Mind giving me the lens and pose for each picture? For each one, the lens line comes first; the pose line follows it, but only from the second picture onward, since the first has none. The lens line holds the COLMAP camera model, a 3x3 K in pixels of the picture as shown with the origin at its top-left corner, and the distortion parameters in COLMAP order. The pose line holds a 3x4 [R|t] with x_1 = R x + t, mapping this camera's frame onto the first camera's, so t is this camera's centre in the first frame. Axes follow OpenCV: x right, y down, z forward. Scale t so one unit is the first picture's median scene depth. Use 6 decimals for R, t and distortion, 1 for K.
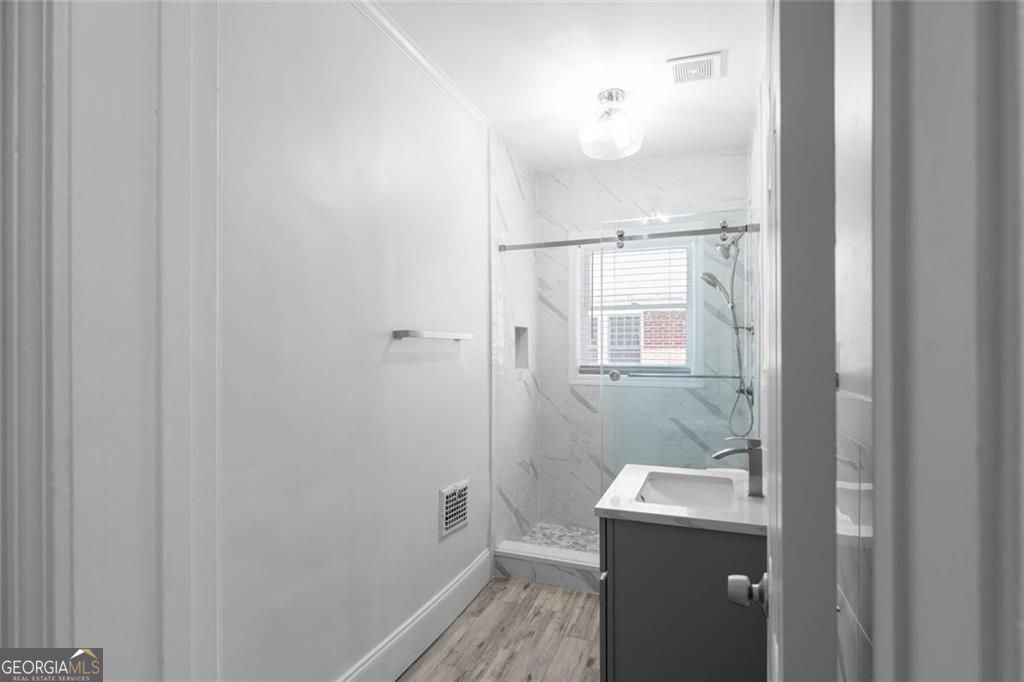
lens RADIAL K [[518.9, 0, 510.6], [0, 518.9, 347.8], [0, 0, 1]] dist [0.002243, 0.000620]
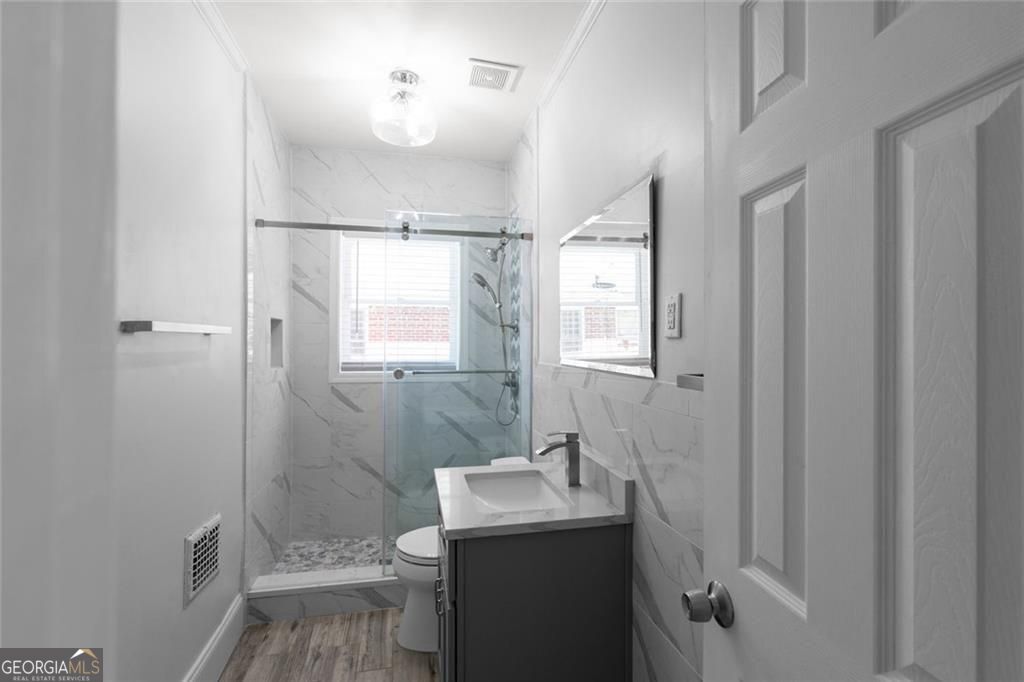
lens RADIAL K [[481.4, 0, 514.9], [0, 481.4, 337.5], [0, 0, 1]] dist [0.001144, 0.000180]
pose [[0.829164, 0.008005, 0.558948, -0.112225], [-0.006239, 0.999968, -0.005065, -0.009100], [-0.558970, 0.000713, 0.829187, 0.144587]]
